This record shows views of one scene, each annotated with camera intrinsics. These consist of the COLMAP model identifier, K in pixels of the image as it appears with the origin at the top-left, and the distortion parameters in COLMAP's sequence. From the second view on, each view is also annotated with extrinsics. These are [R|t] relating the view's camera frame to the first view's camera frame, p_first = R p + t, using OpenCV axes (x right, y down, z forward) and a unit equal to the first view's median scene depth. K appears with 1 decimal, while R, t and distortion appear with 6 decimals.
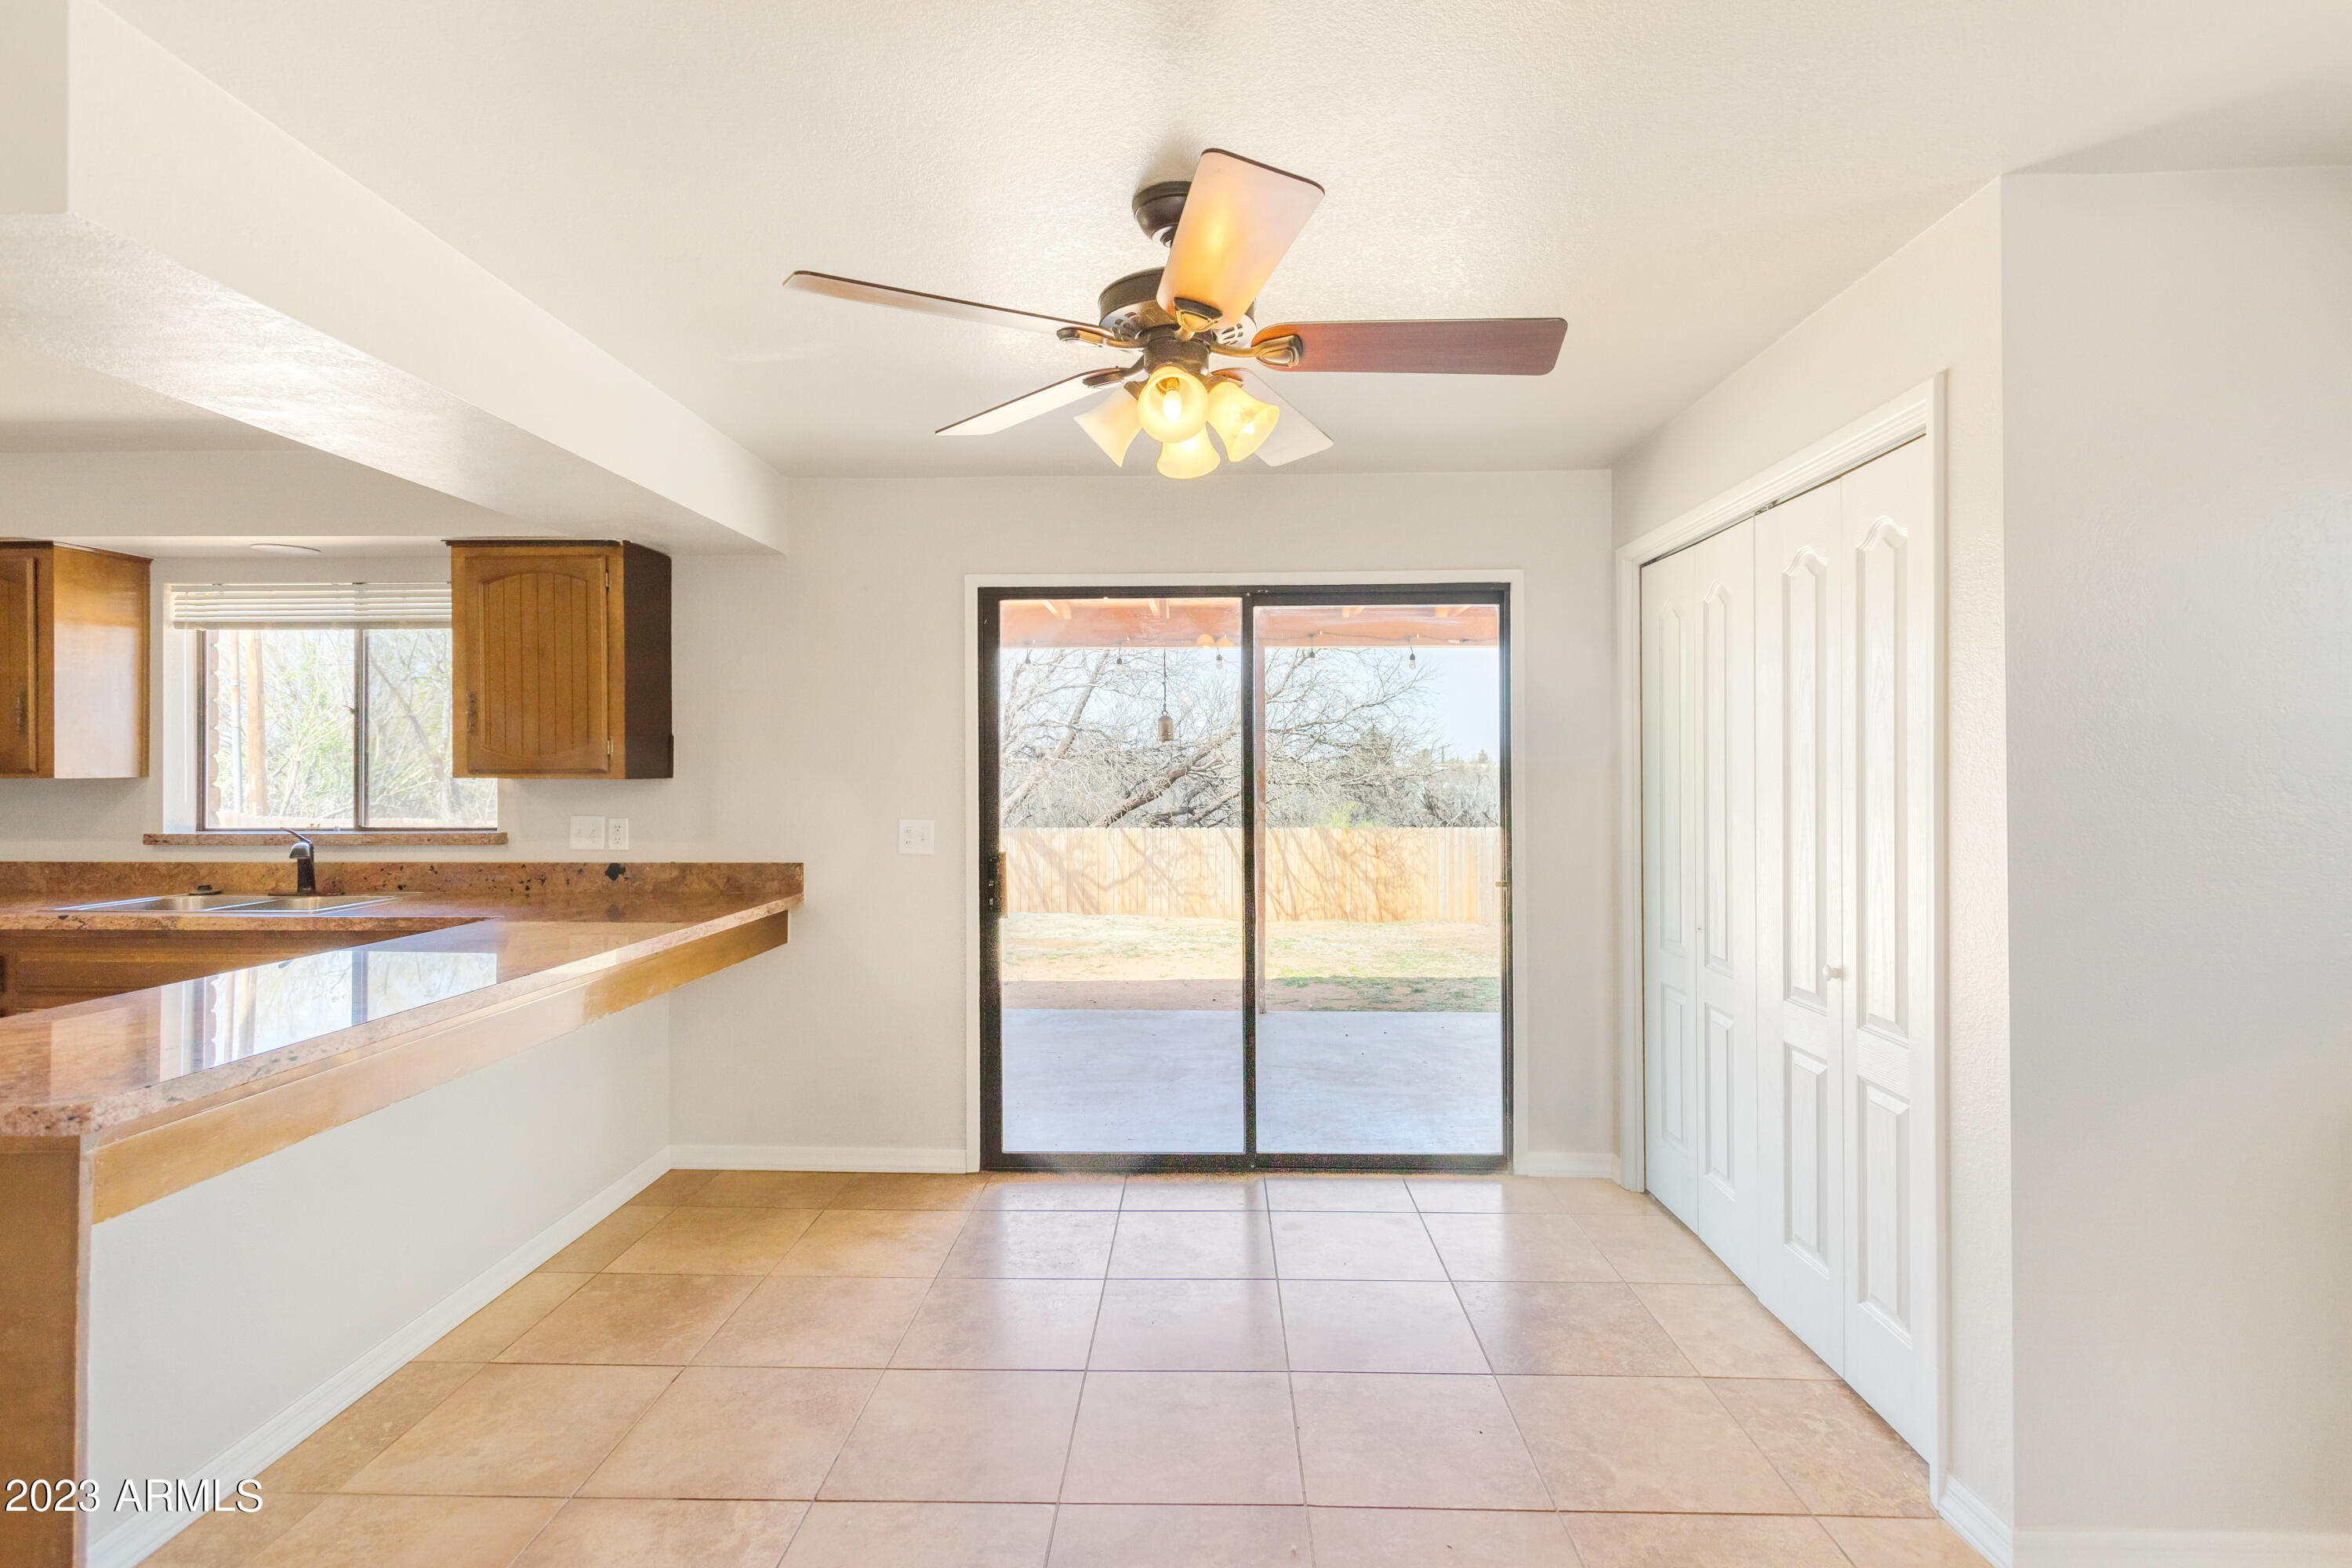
lens RADIAL K [[1112.7, 0, 1177.0], [0, 1112.7, 765.1], [0, 0, 1]] dist [0.000972, 0.000792]
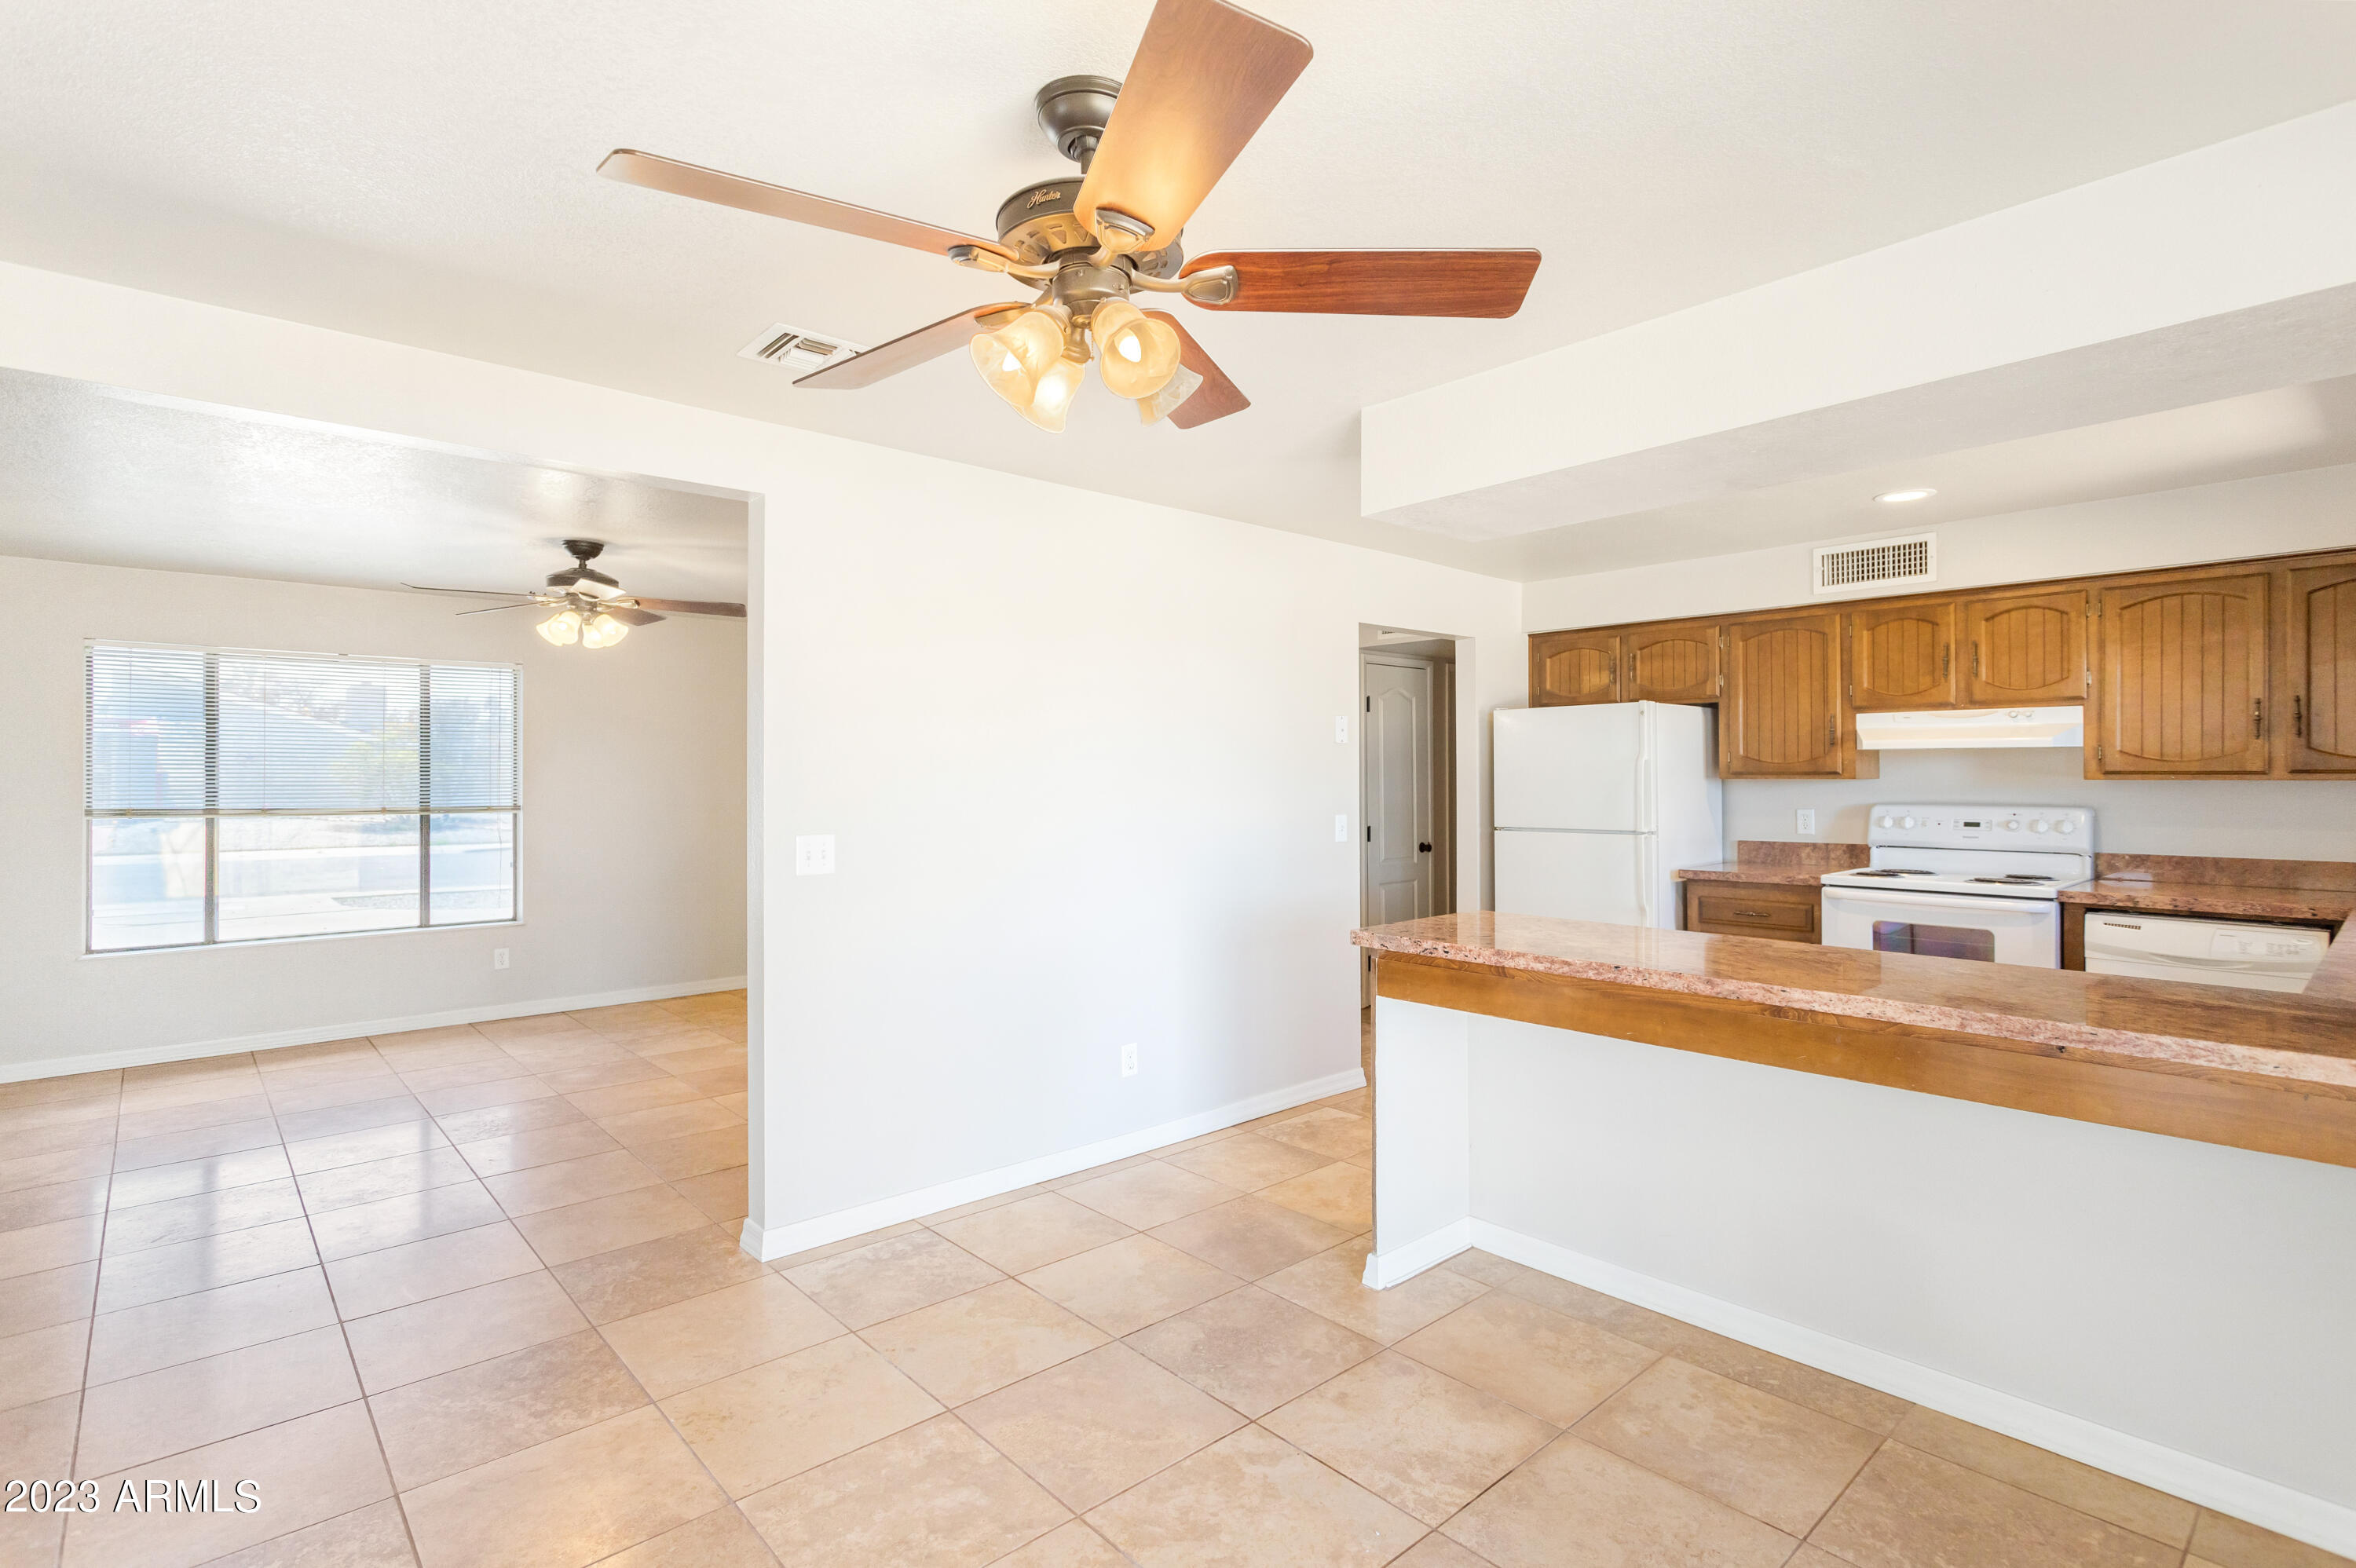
lens RADIAL K [[1123.6, 0, 1176.8], [0, 1123.6, 775.4], [0, 0, 1]] dist [0.000009, 0.000145]
pose [[-0.721526, 0.003218, -0.692379, 0.278805], [0.008153, 0.999959, -0.003848, 0.003581], [0.692339, -0.008421, -0.721523, 0.849607]]
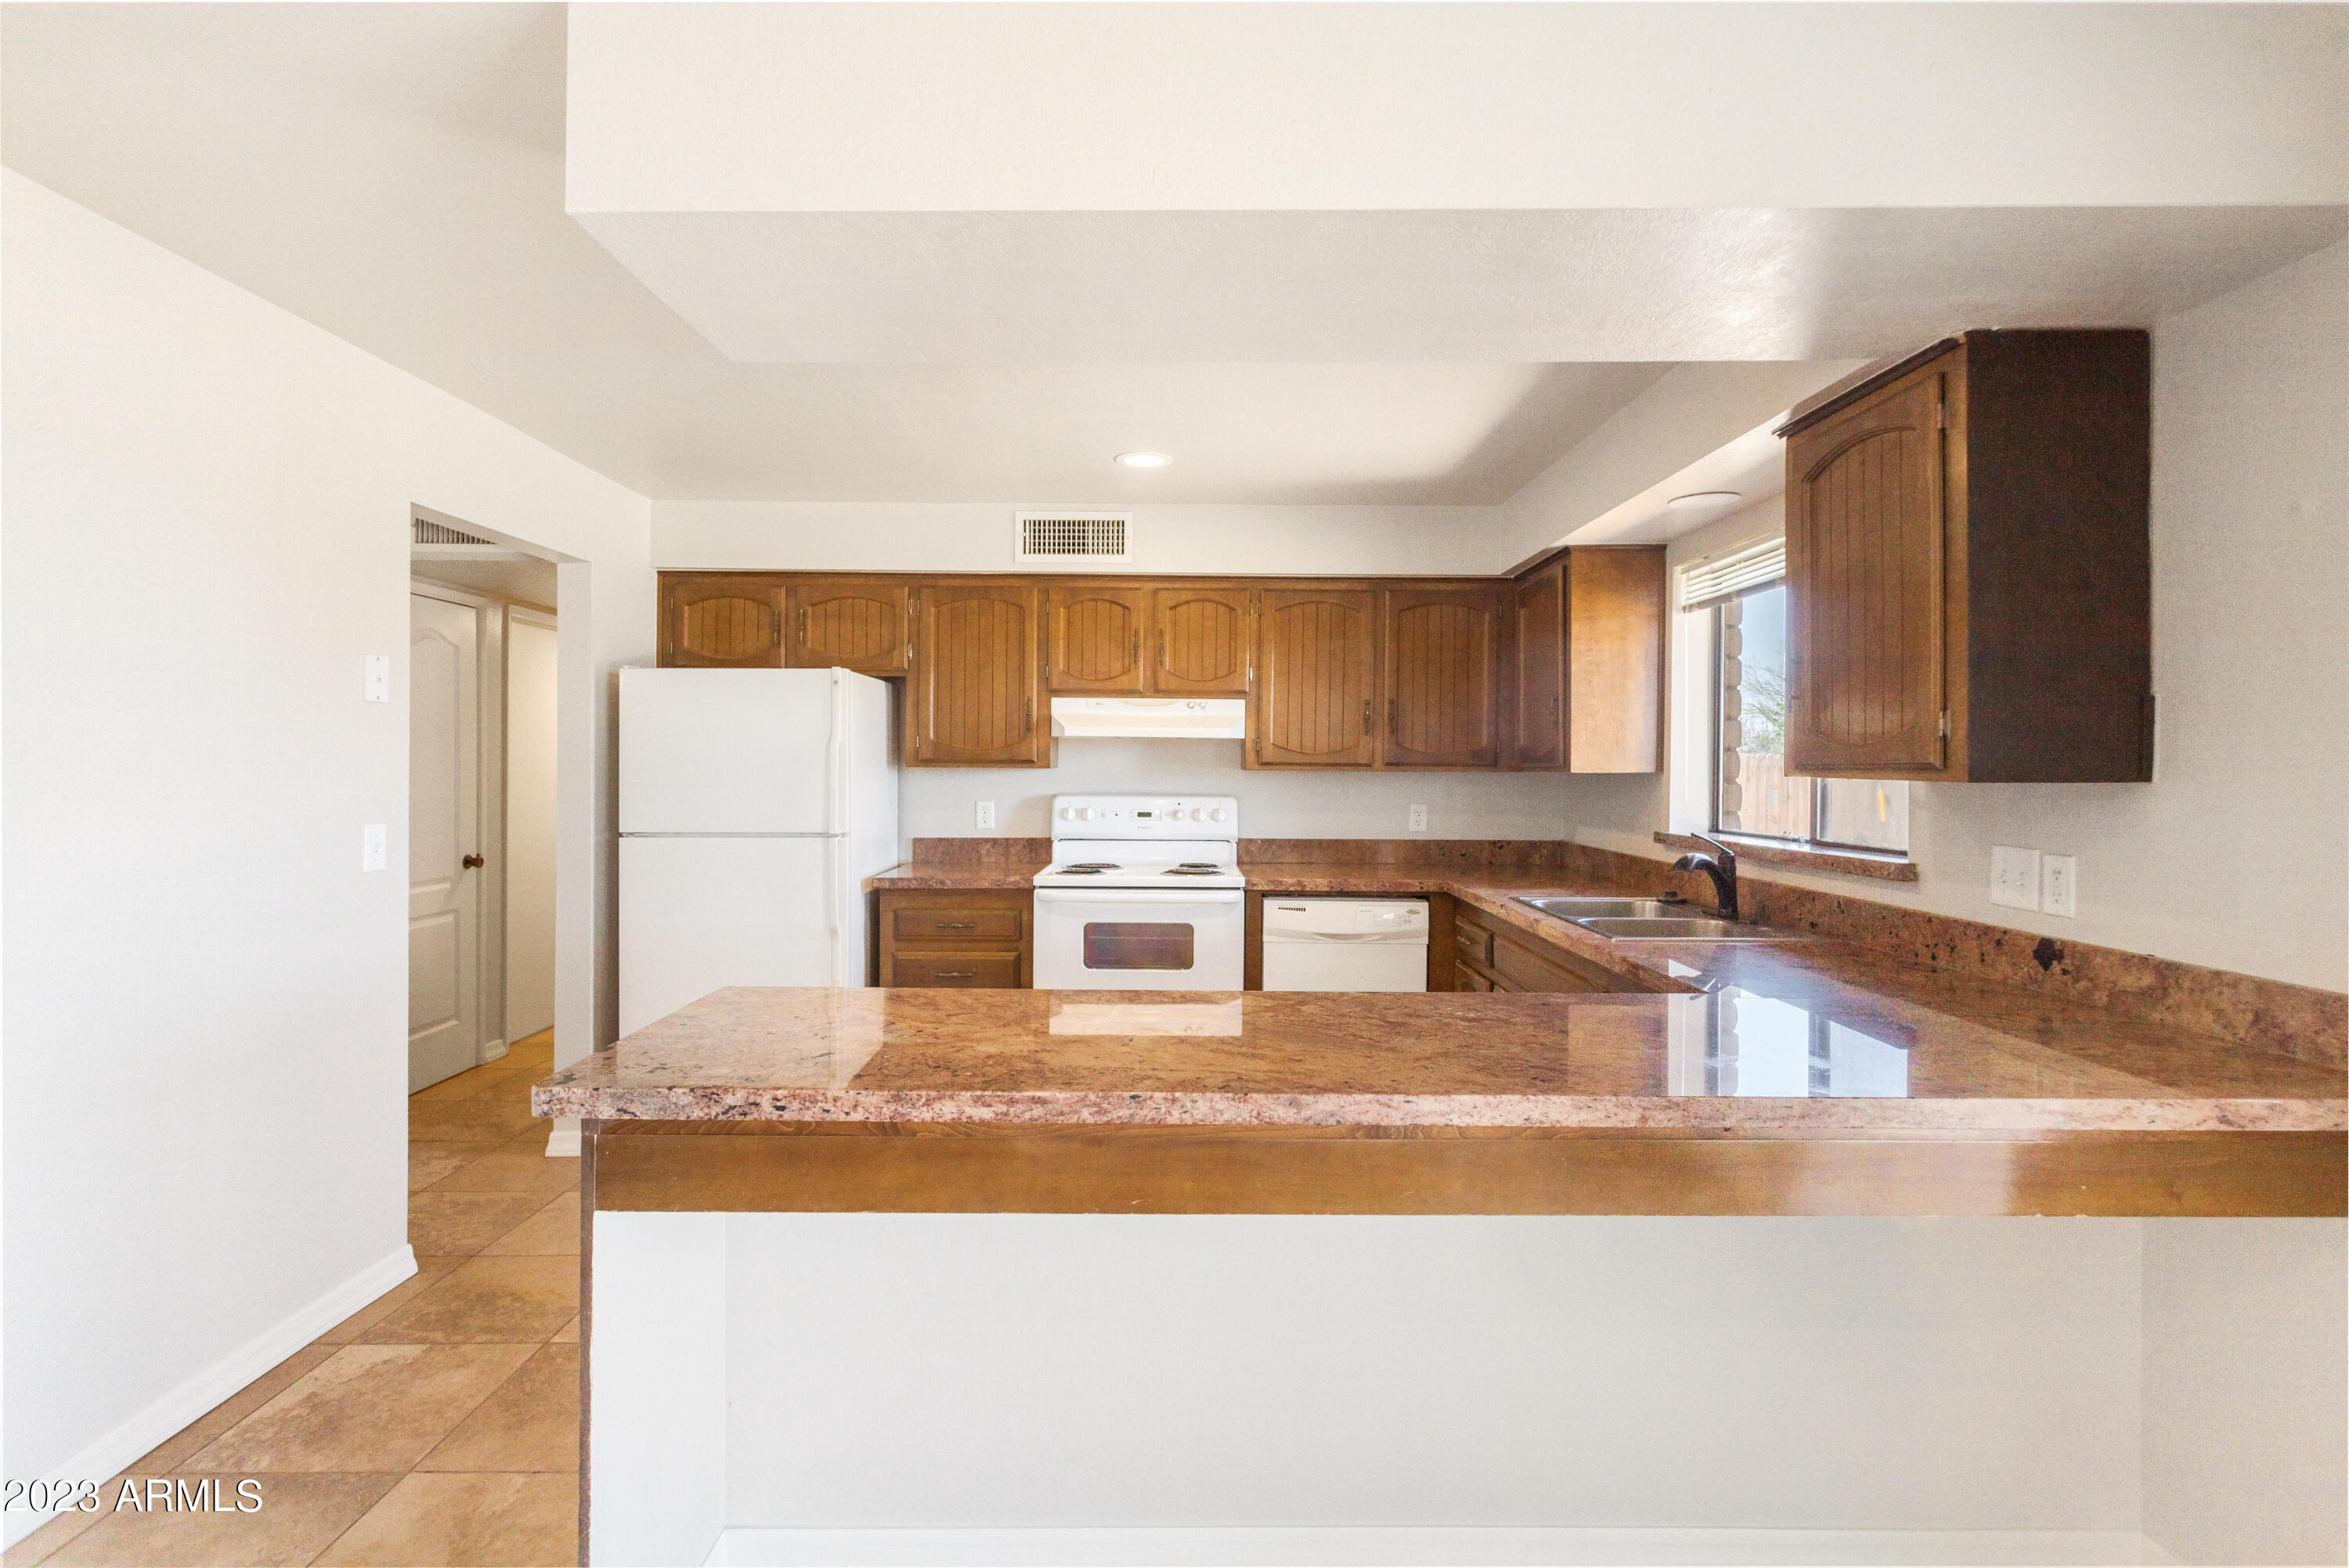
lens RADIAL K [[1111.1, 0, 1175.5], [0, 1111.1, 765.1], [0, 0, 1]] dist [0.000972, 0.000792]
pose [[0.038788, 0.001615, -0.999246, 0.016494], [-0.001306, 0.999998, 0.001566, 0.003806], [0.999247, 0.001244, 0.038790, 0.558599]]
